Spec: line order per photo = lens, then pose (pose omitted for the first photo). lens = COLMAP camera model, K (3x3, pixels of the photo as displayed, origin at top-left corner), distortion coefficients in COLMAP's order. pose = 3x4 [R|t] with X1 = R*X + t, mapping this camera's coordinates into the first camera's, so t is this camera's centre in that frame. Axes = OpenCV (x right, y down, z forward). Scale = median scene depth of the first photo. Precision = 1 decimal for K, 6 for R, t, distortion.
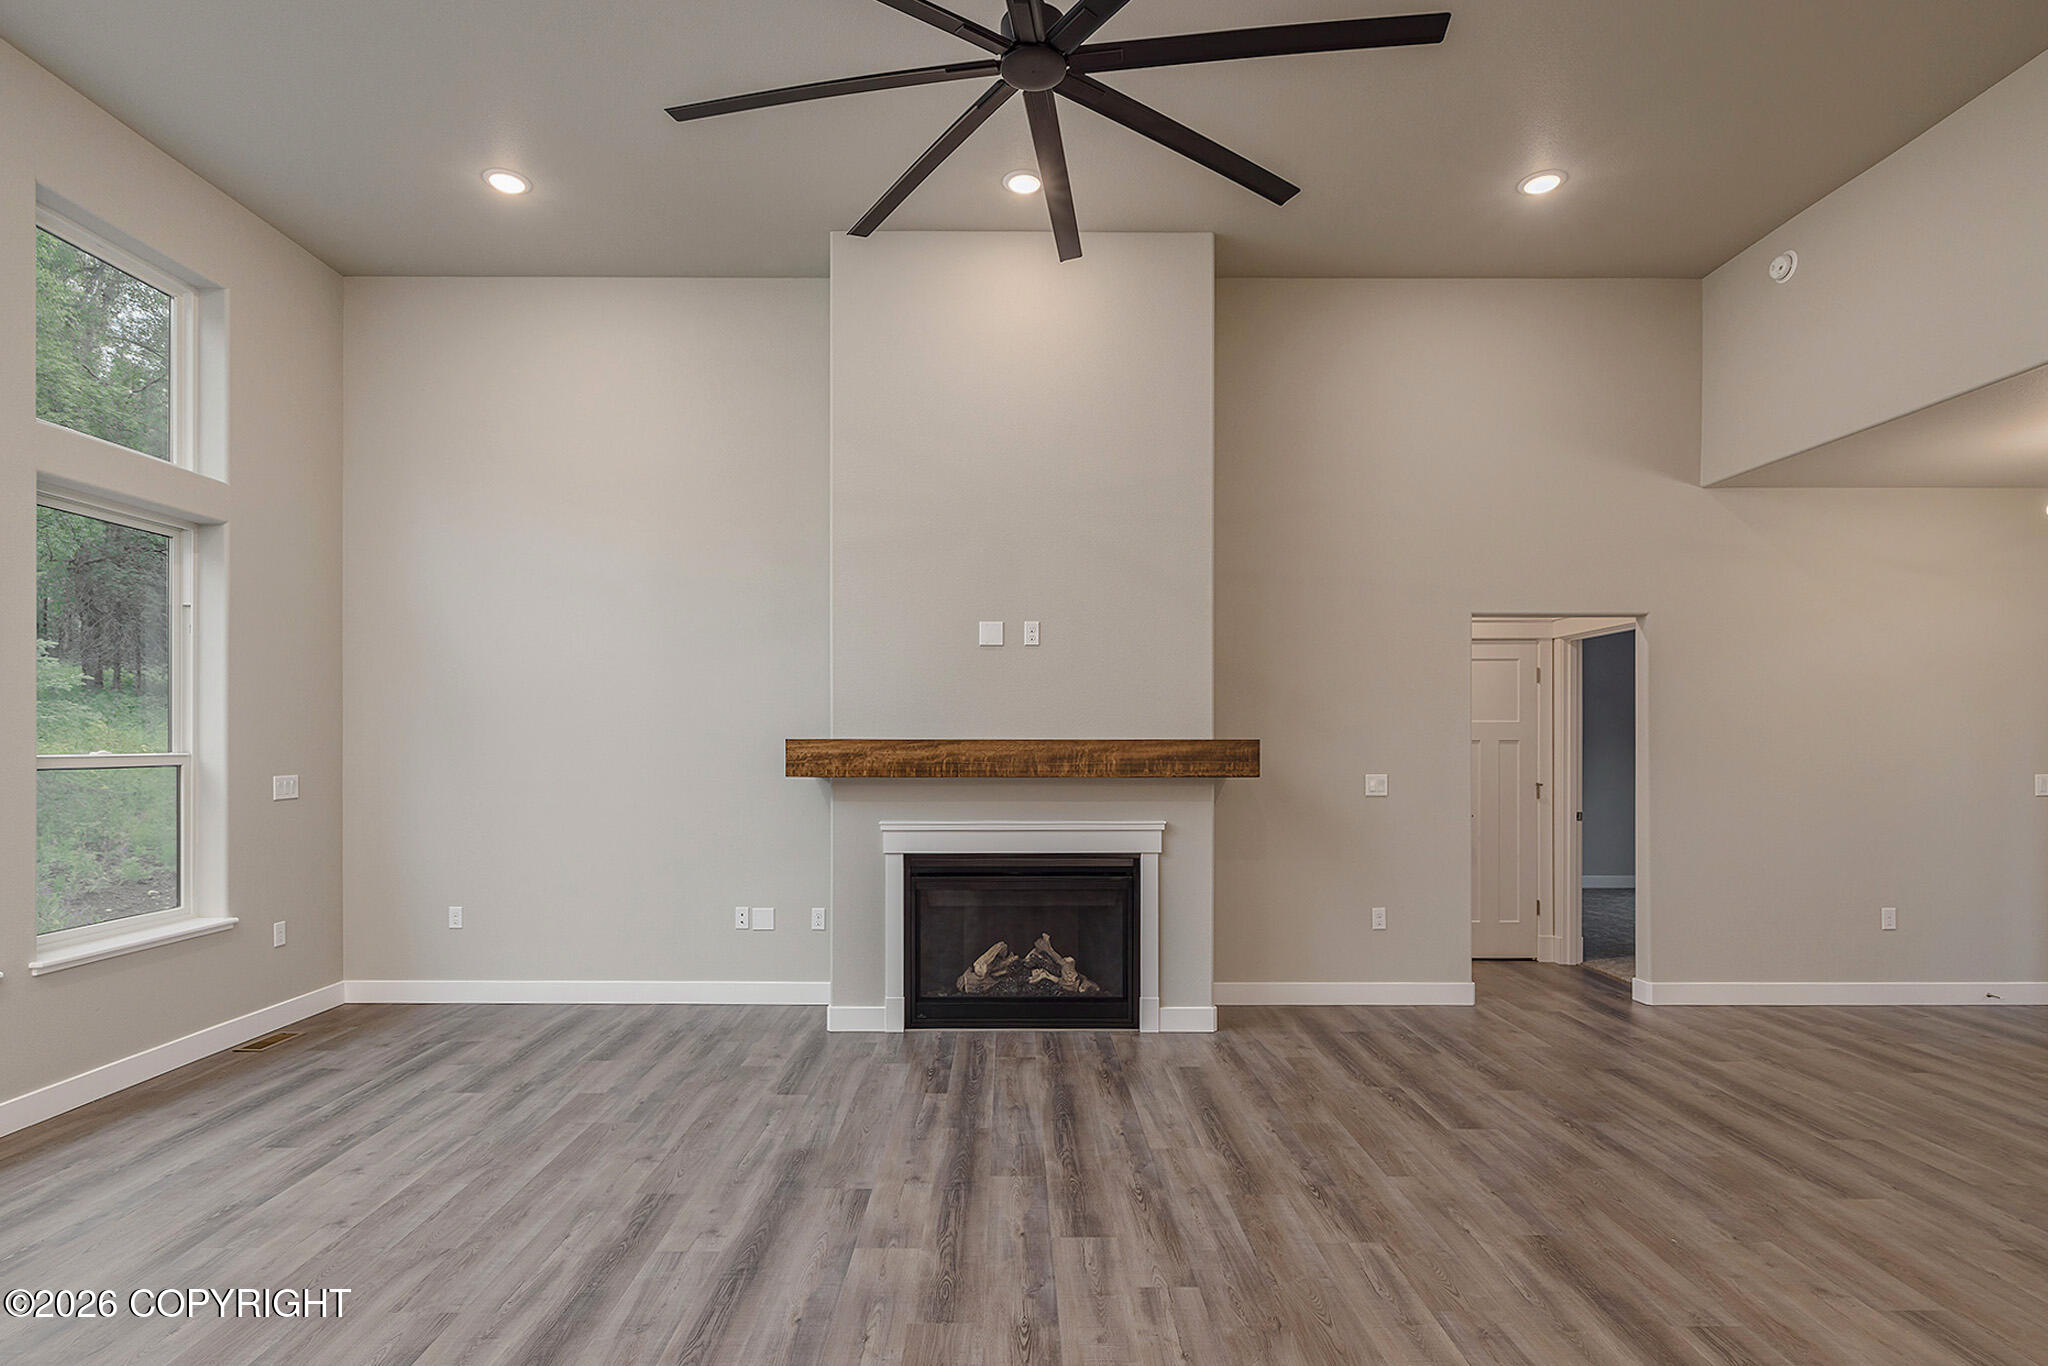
lens RADIAL K [[991.4, 0, 1014.2], [0, 991.4, 746.3], [0, 0, 1]] dist [-0.001414, 0.000013]
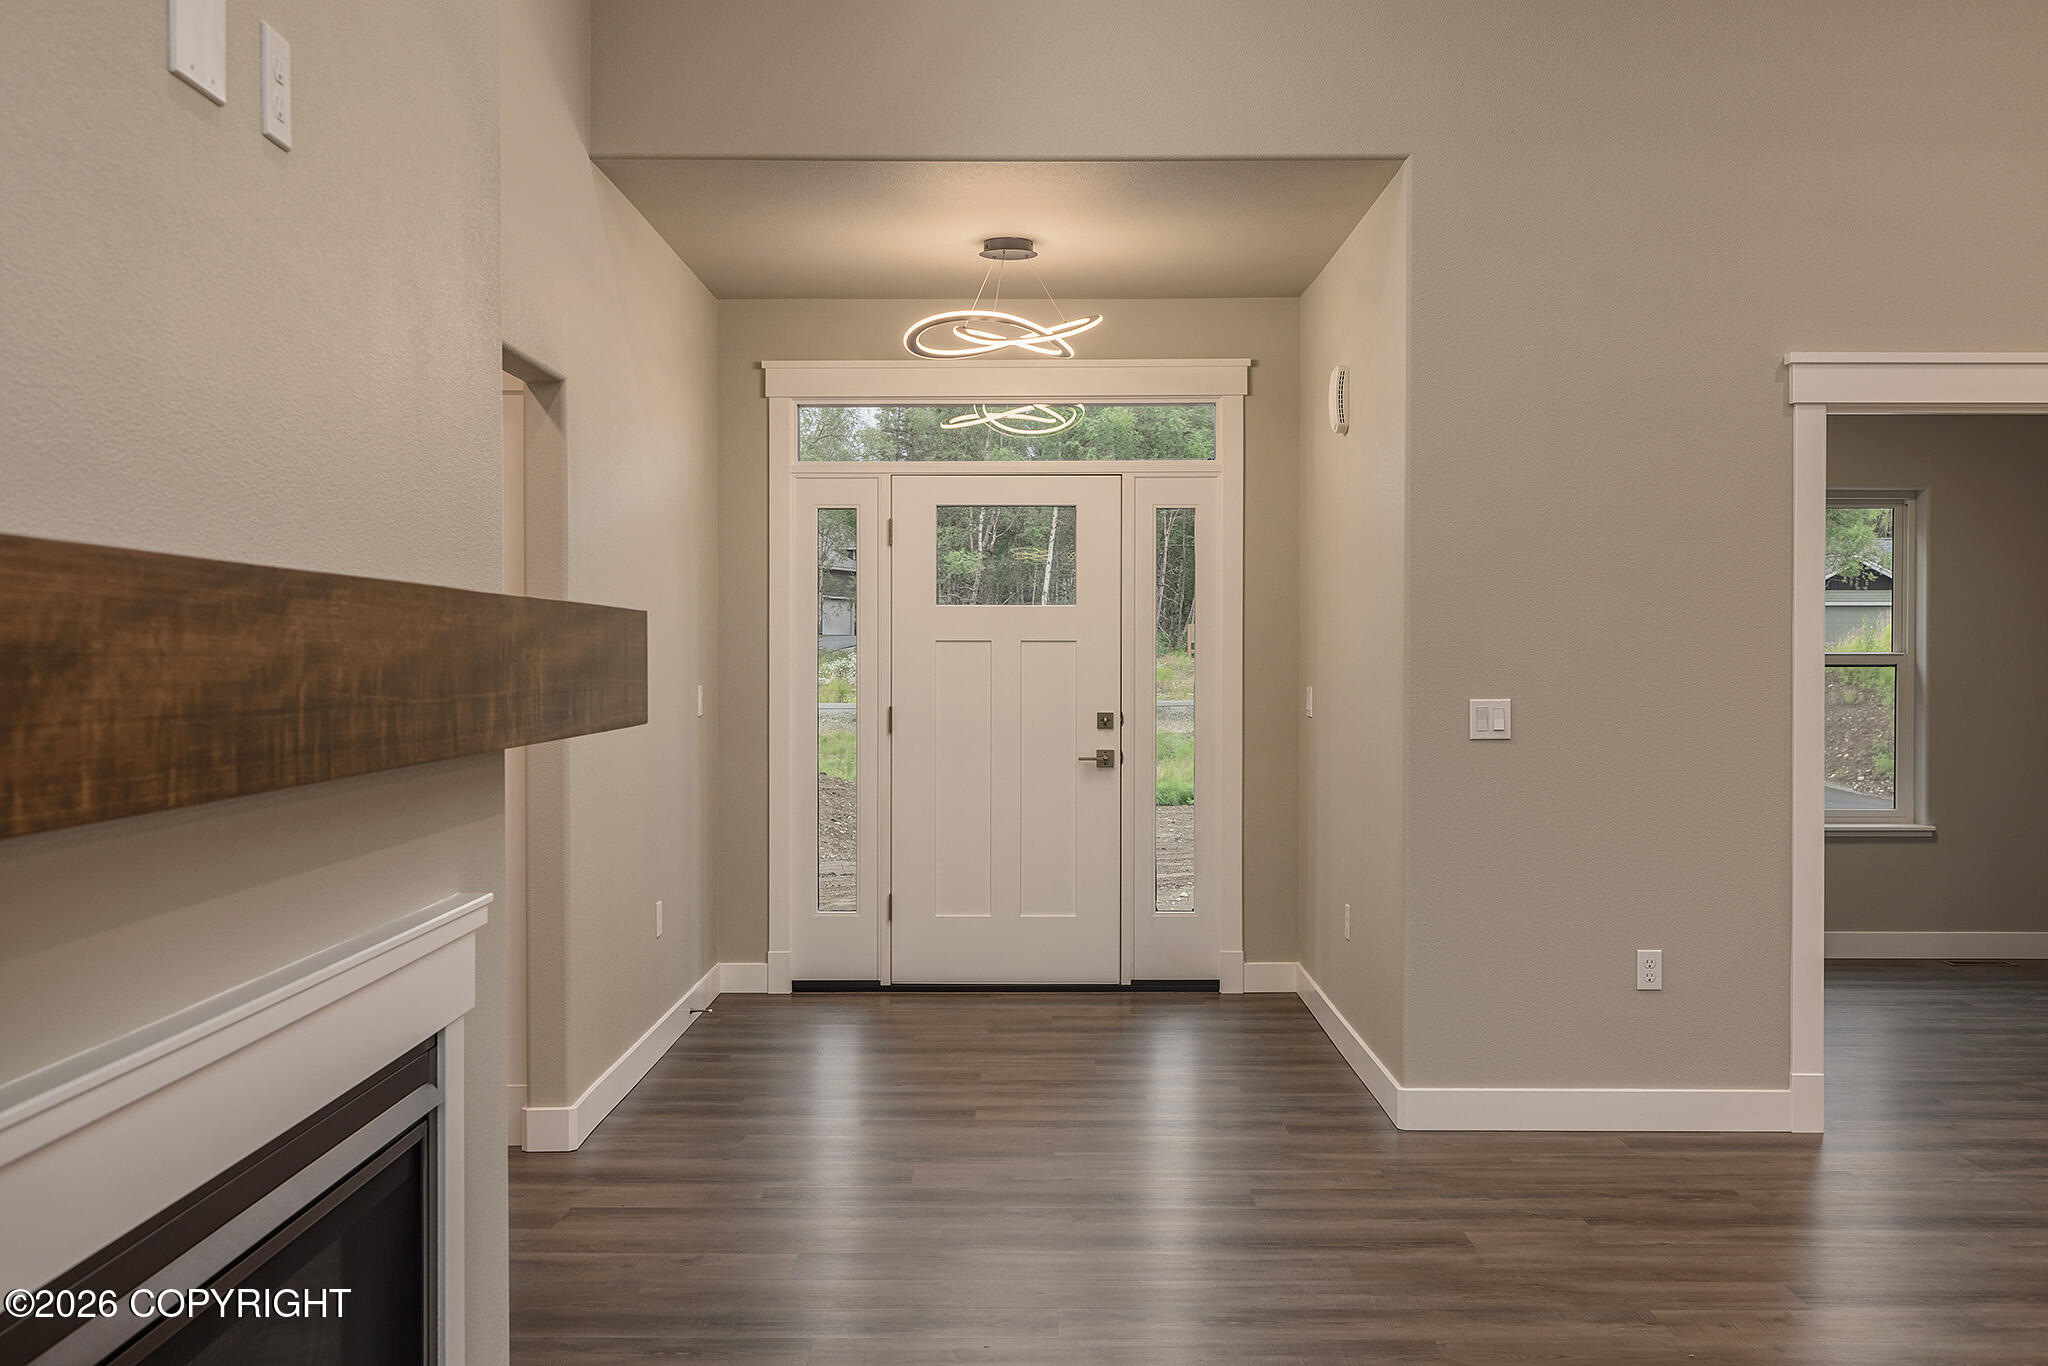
lens RADIAL K [[1995.0, 0, 1024.0], [0, 1995.0, 683.0], [0, 0, 1]] dist [-0.009136, -0.003544]
pose [[0.006355, -0.015679, 0.999857, -0.421543], [0.003530, 0.999871, 0.015656, 0.008226], [-0.999974, 0.003430, 0.006410, 0.869663]]
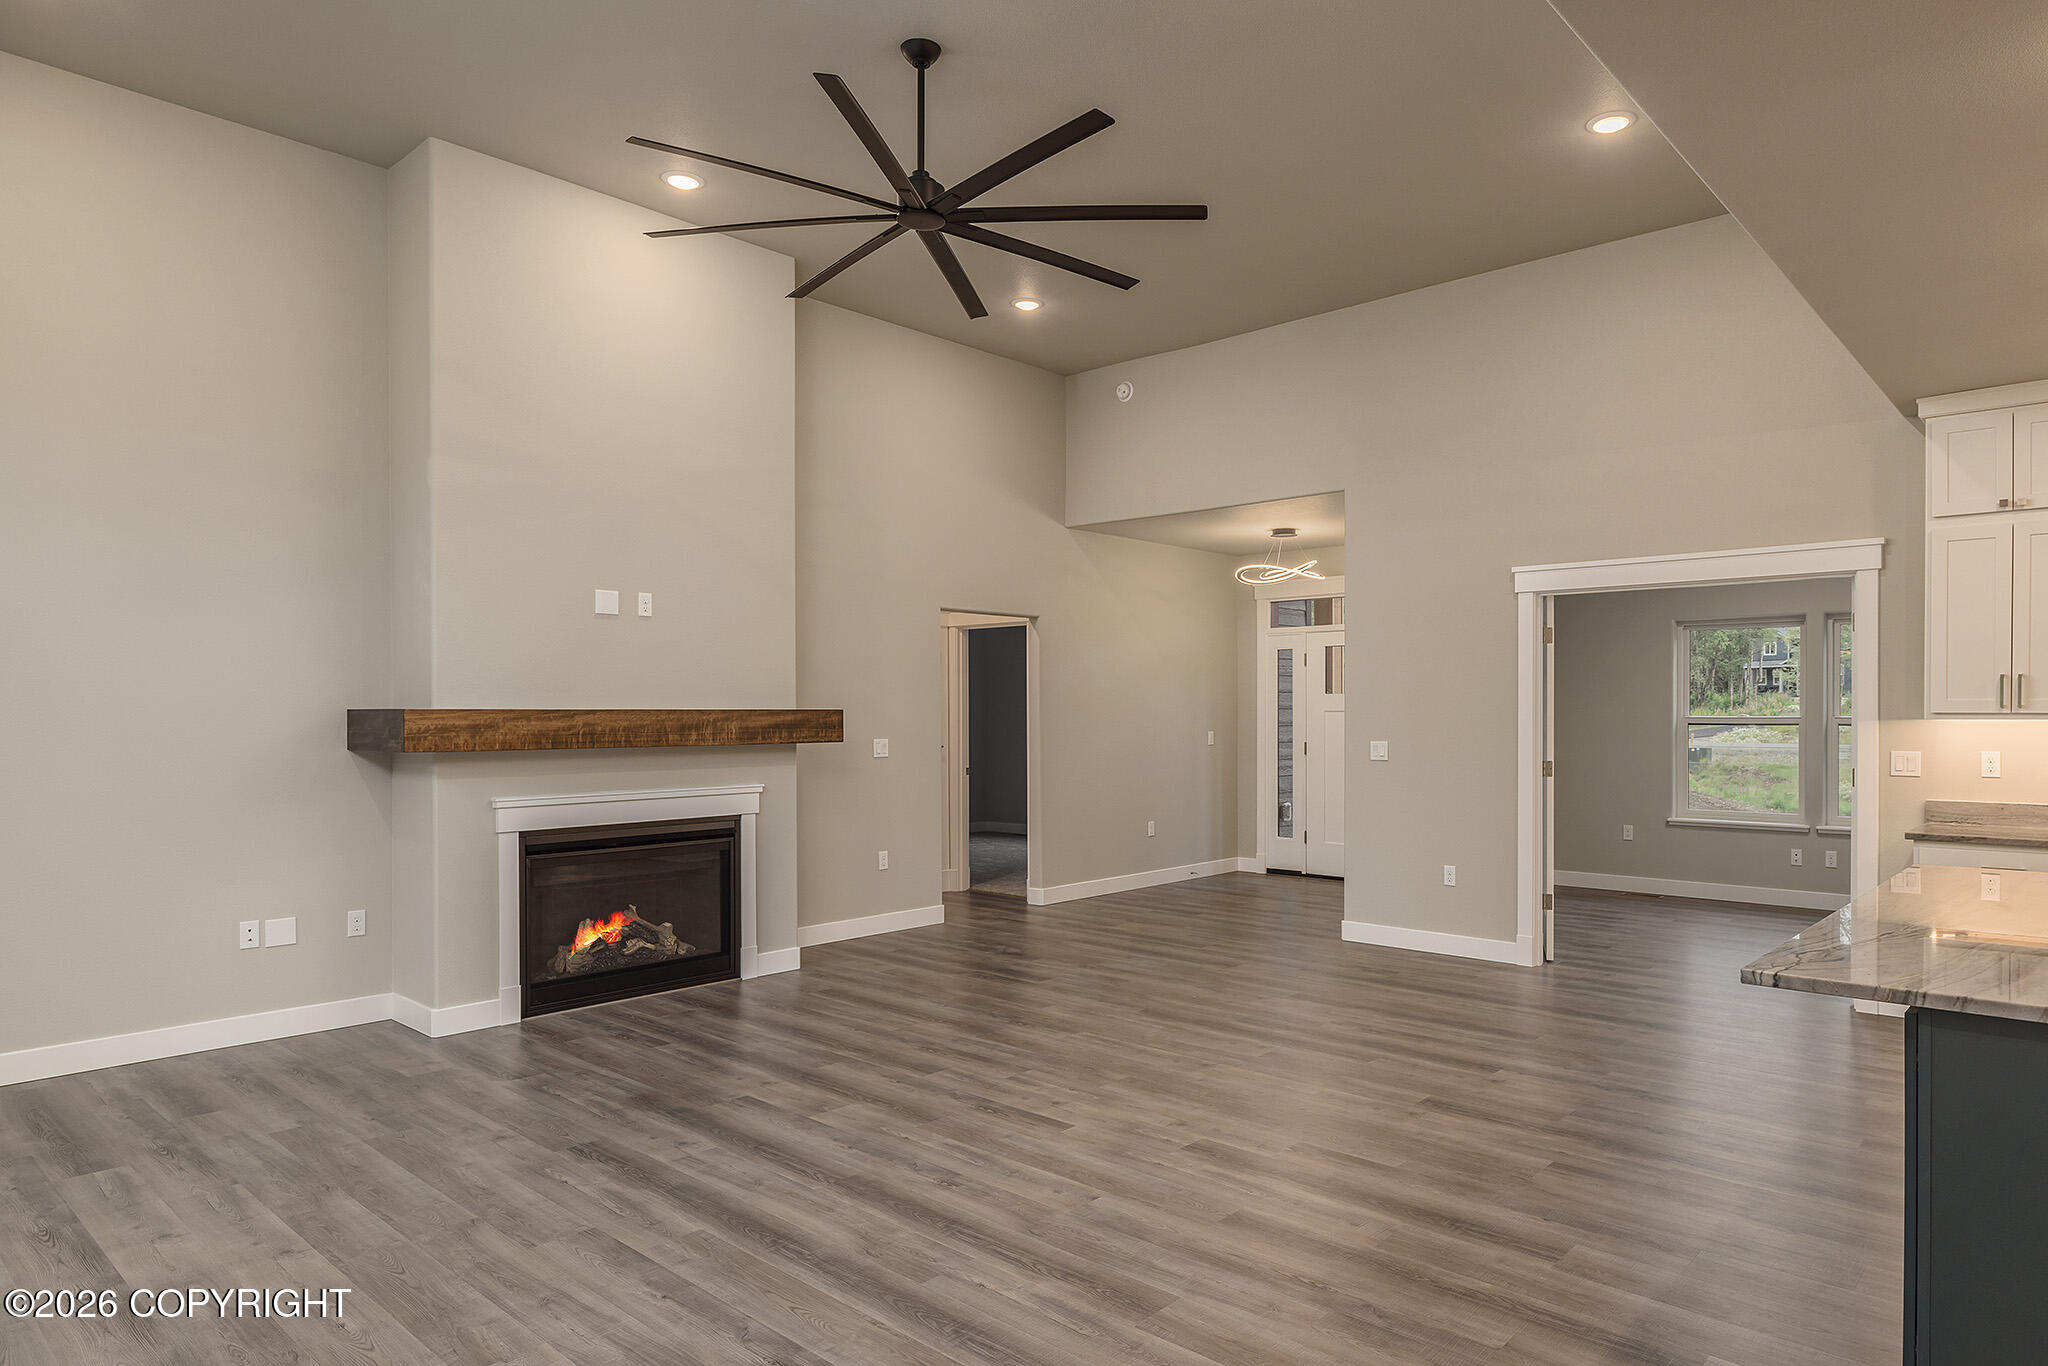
lens RADIAL K [[1208.7, 0, 1092.3], [0, 1208.7, 716.3], [0, 0, 1]] dist [-0.004176, -0.000405]
pose [[0.660705, -0.004521, 0.750632, -0.629976], [0.004779, 0.999987, 0.001816, -0.000145], [-0.750630, 0.002387, 0.660718, -0.163840]]
